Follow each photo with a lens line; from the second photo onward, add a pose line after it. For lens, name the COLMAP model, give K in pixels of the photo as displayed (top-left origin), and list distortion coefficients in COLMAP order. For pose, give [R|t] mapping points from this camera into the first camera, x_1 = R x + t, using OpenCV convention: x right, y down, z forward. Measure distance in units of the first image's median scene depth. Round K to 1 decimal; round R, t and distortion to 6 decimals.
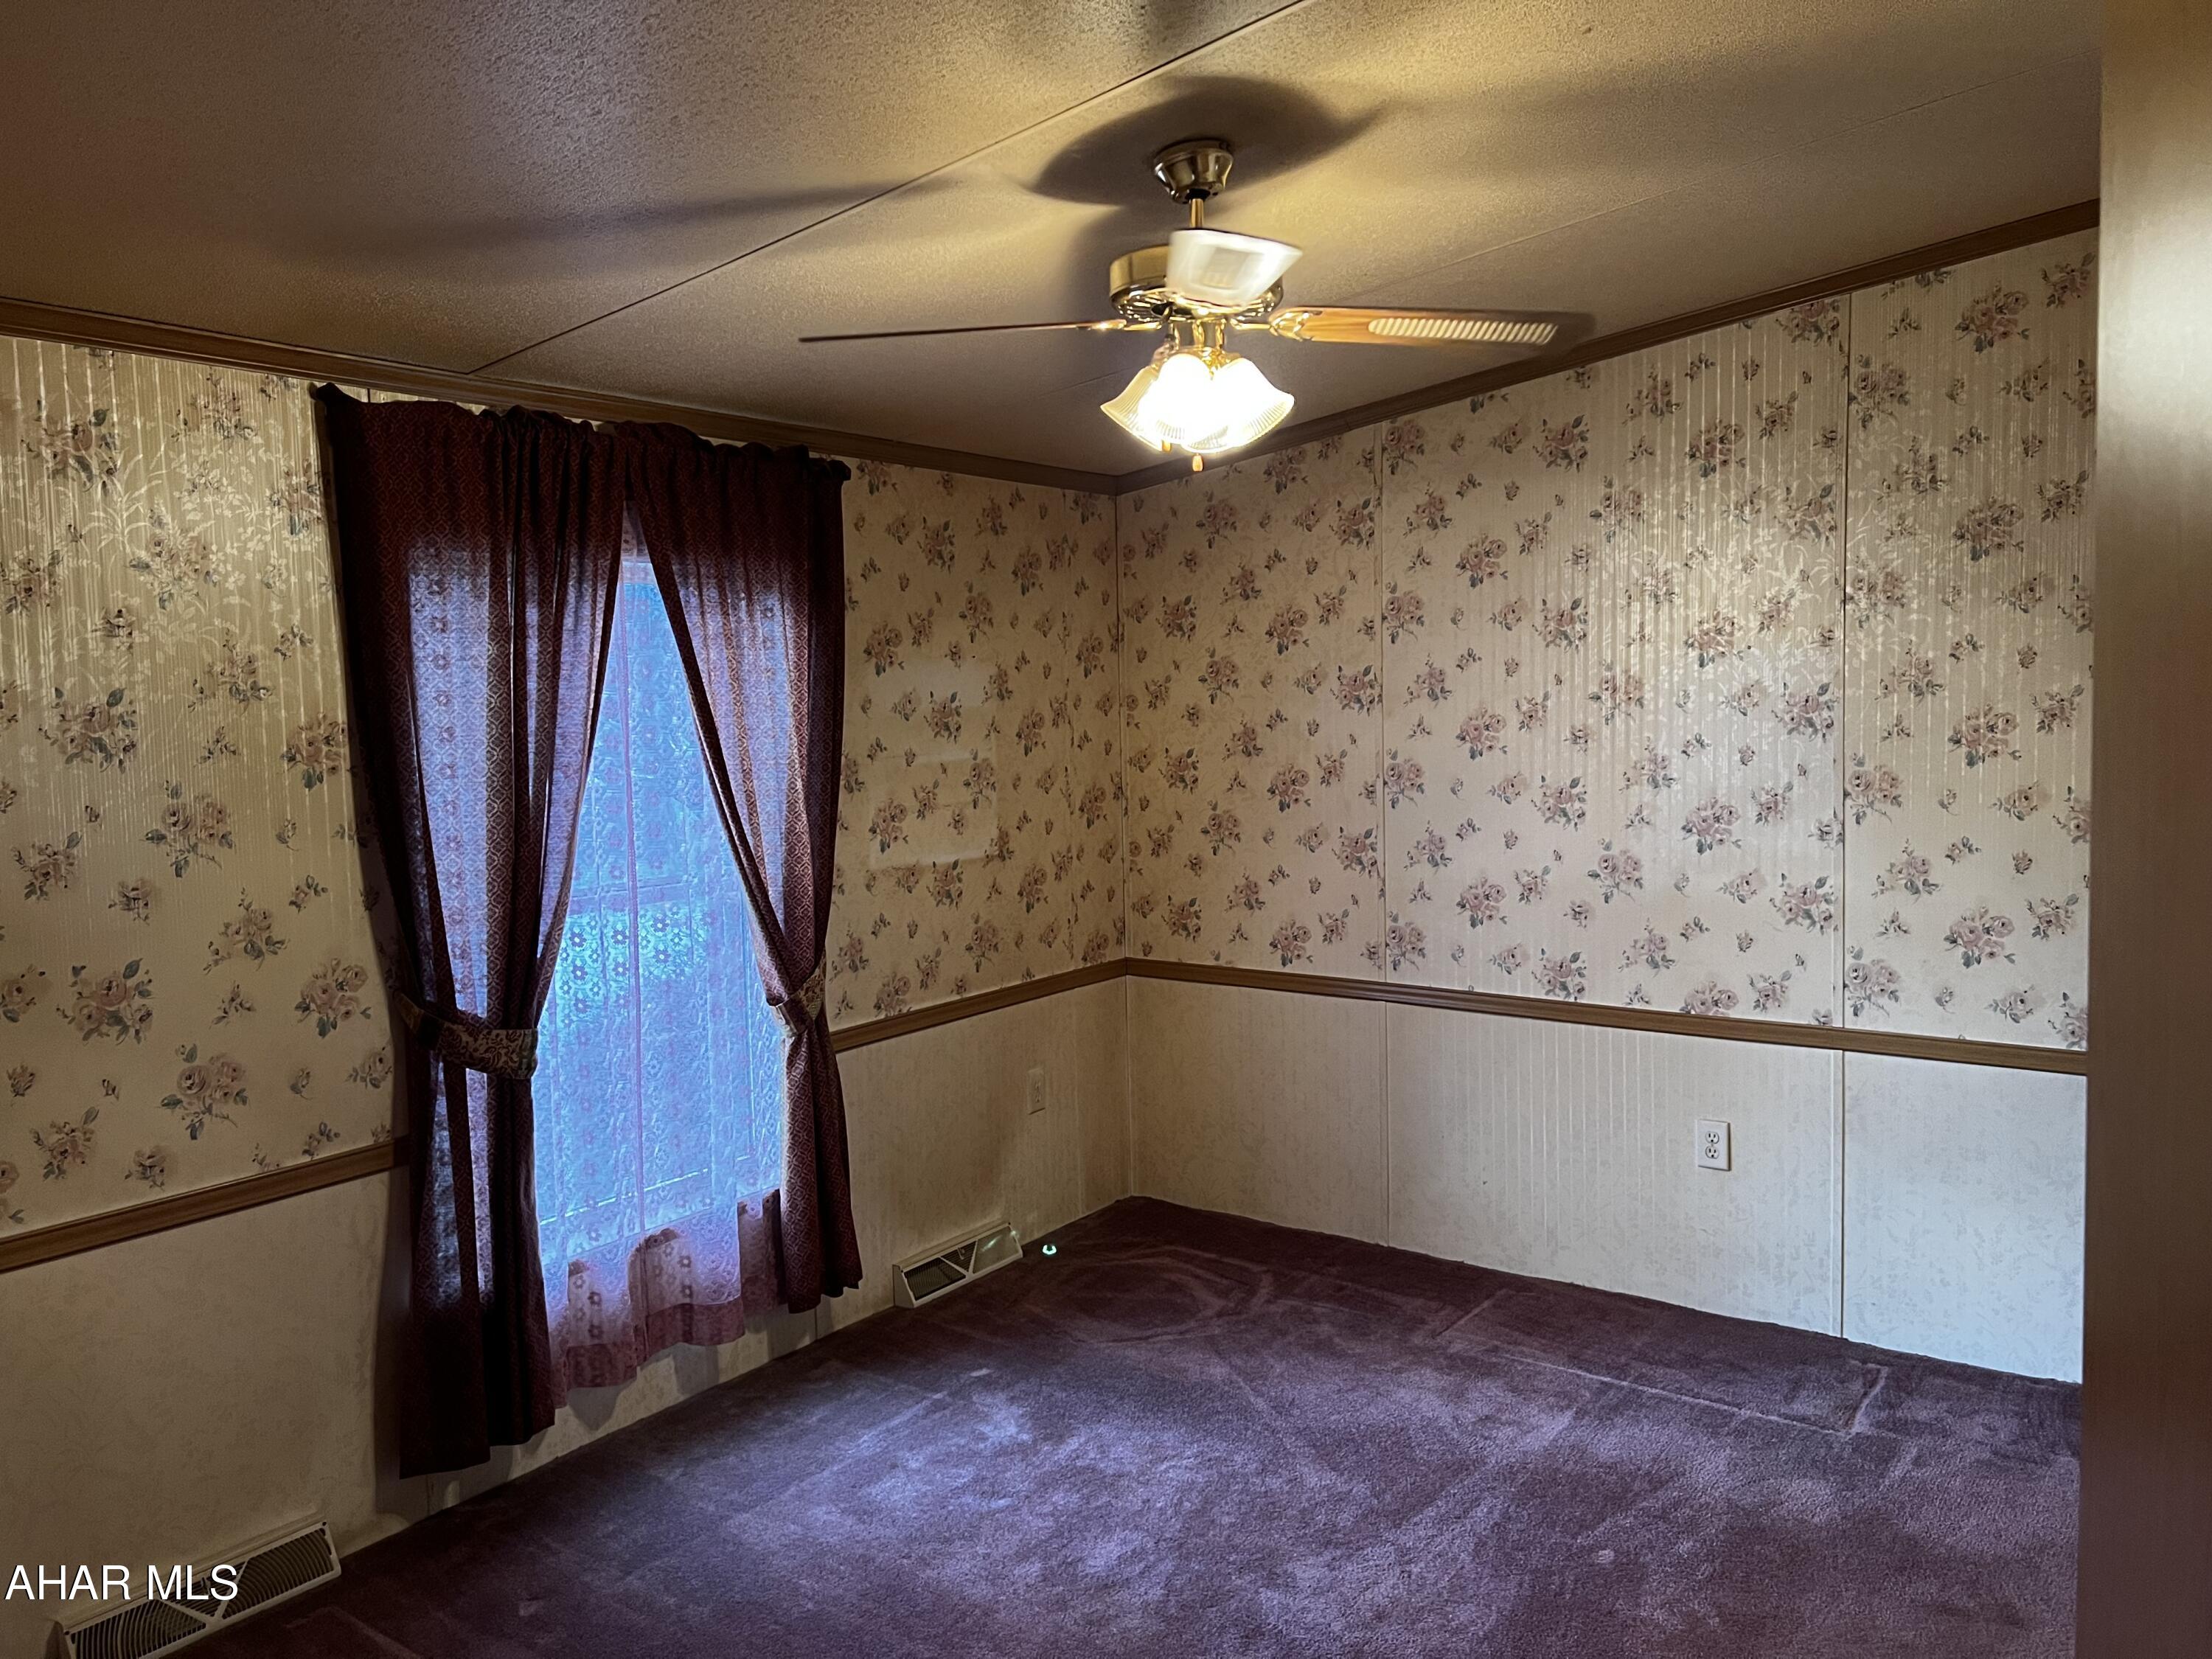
lens RADIAL K [[1660.8, 0, 1119.5], [0, 1660.8, 817.9], [0, 0, 1]] dist [0.061019, -0.057890]
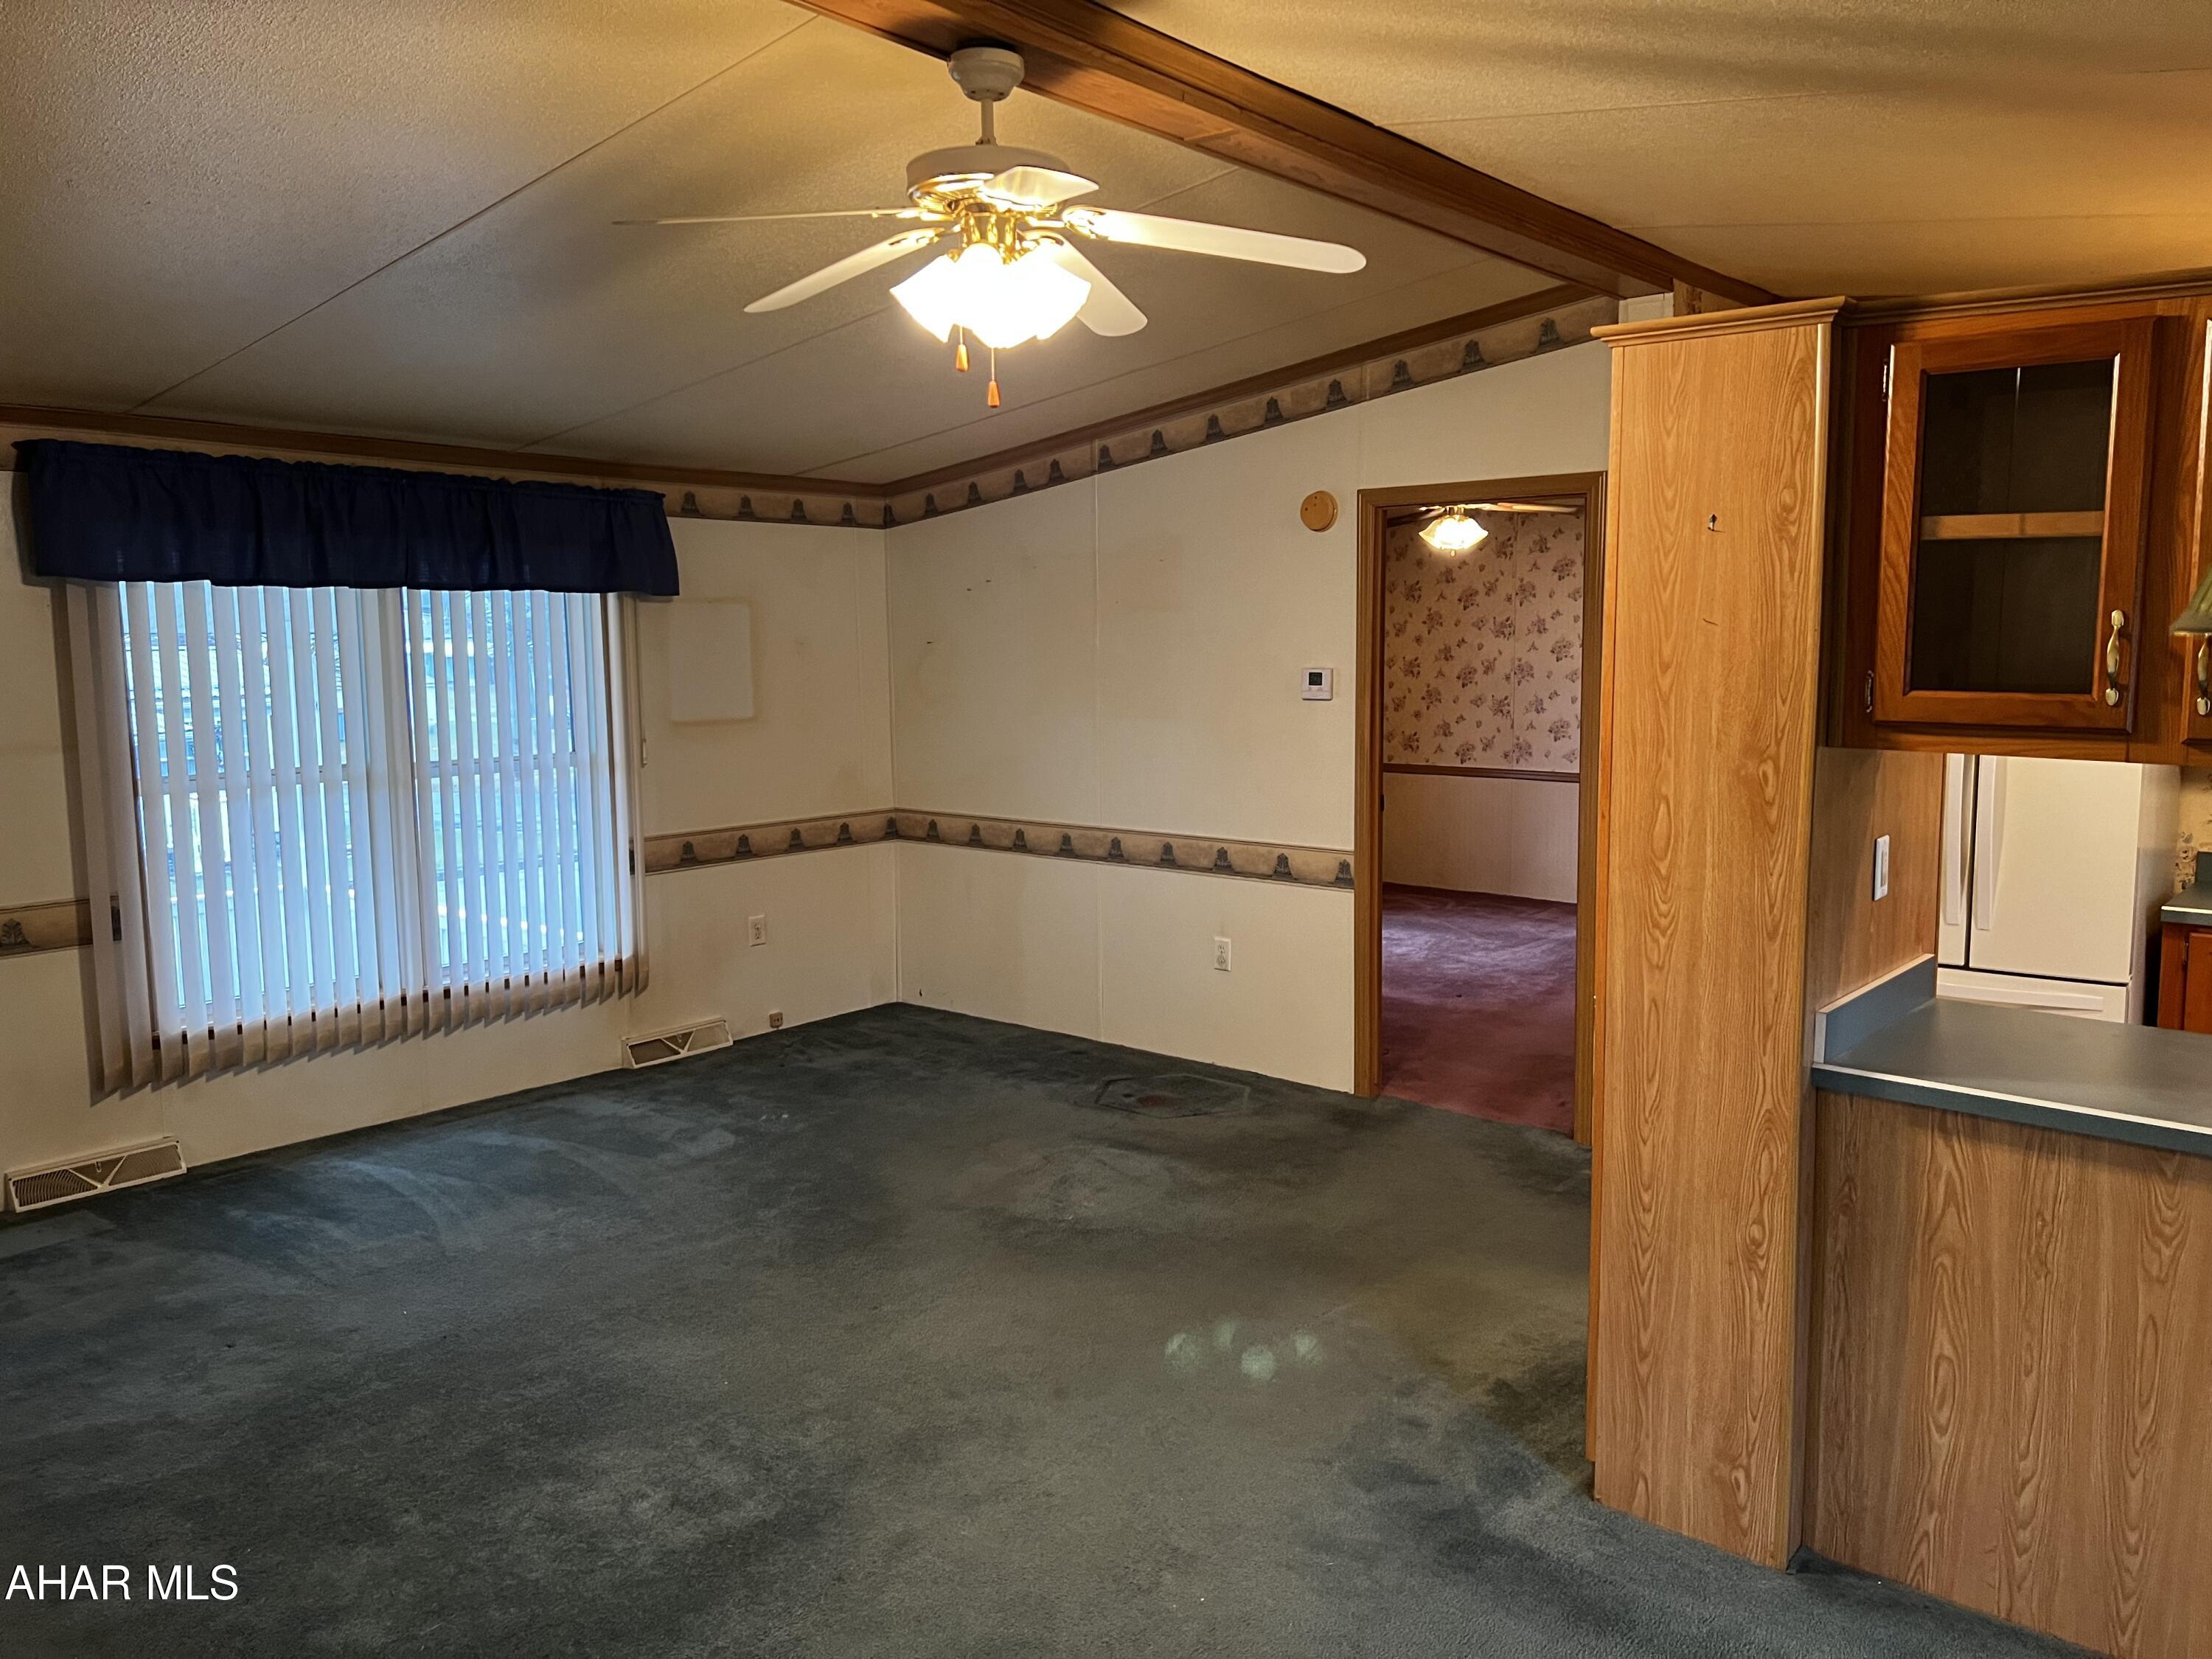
lens RADIAL K [[1660.8, 0, 1120.6], [0, 1660.8, 816.4], [0, 0, 1]] dist [0.061019, -0.057890]
pose [[0.996915, 0.022354, -0.075234, -0.162486], [-0.019653, 0.999142, 0.036446, 0.086787], [0.075984, -0.034855, 0.996500, -1.063127]]
